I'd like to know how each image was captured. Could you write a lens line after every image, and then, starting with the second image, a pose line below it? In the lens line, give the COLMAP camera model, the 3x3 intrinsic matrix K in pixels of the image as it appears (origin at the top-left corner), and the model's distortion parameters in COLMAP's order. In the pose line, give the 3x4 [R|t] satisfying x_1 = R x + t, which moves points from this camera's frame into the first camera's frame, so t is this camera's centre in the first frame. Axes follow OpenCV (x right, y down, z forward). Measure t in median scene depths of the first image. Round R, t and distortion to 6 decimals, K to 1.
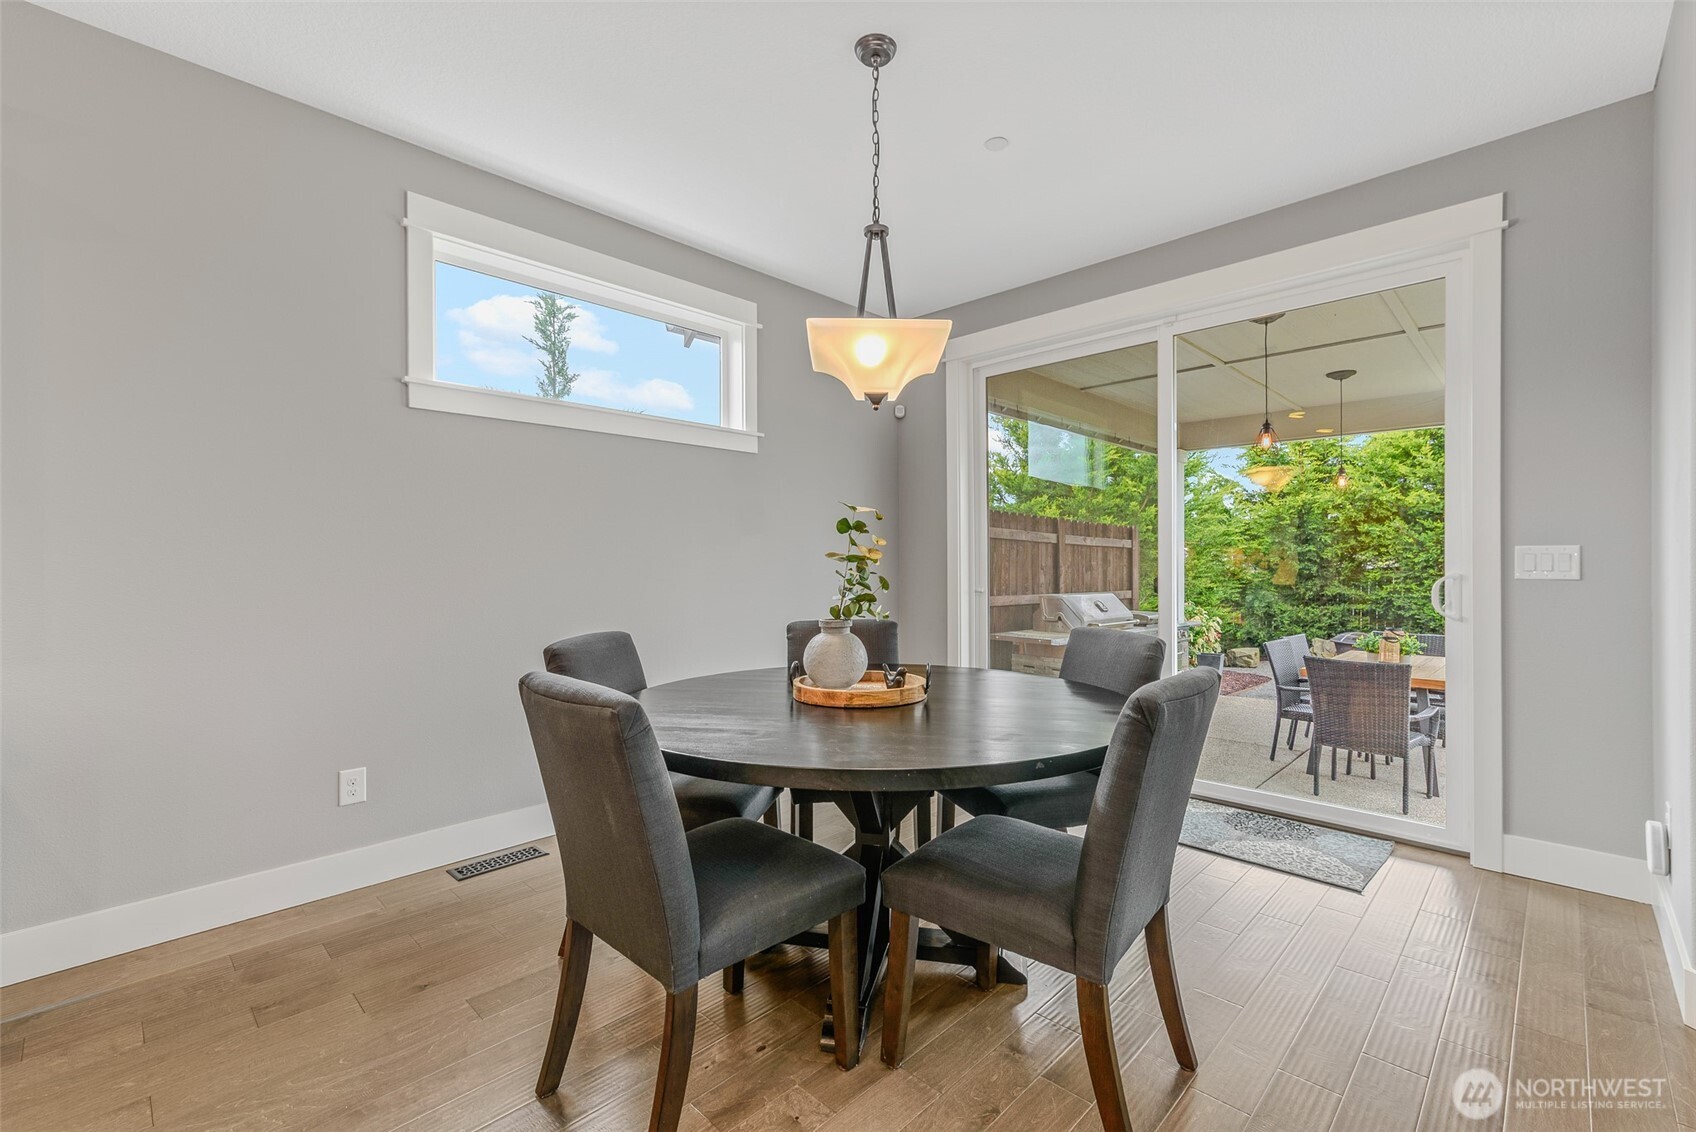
lens RADIAL K [[730.5, 0, 855.9], [0, 730.5, 570.9], [0, 0, 1]] dist [0.000818, -0.000098]
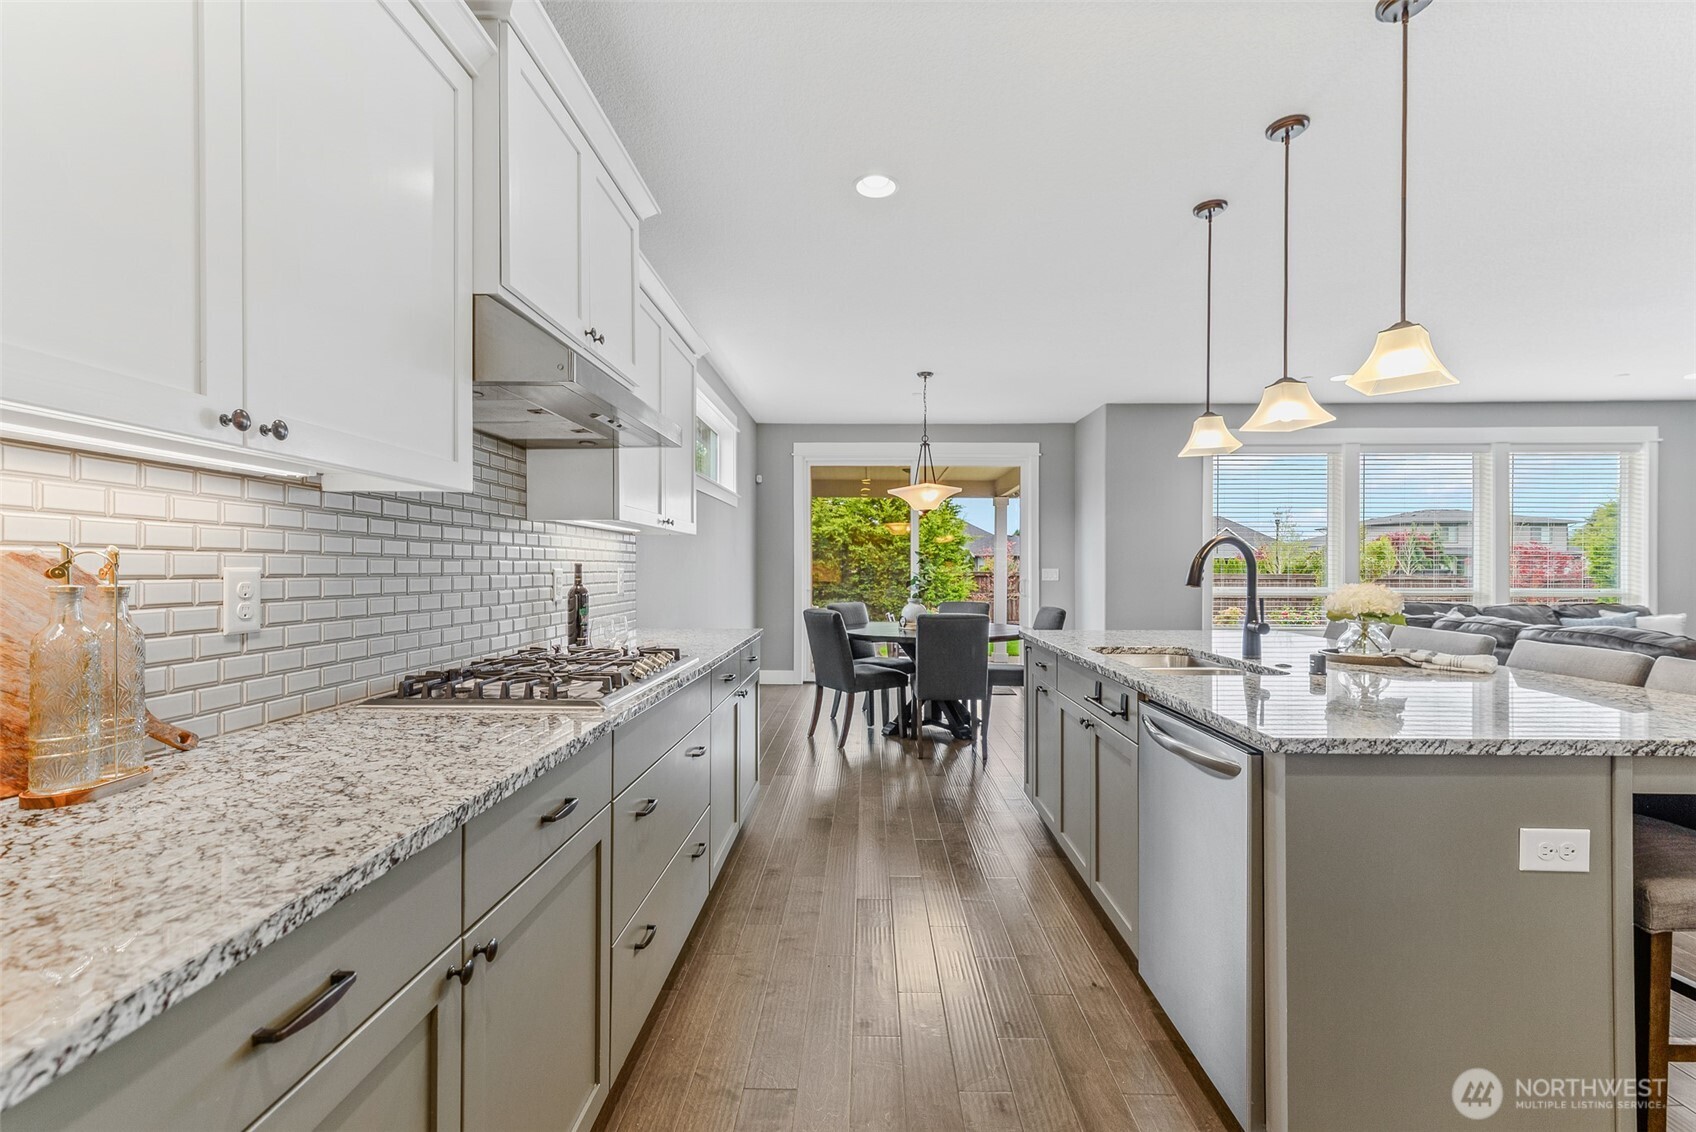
lens RADIAL K [[730.5, 0, 855.9], [0, 730.5, 570.9], [0, 0, 1]] dist [0.000818, -0.000098]
pose [[0.728182, 0.004162, 0.685371, -0.358009], [-0.000690, 0.999986, -0.005339, -0.002396], [-0.685384, 0.003415, 0.728174, -0.128668]]
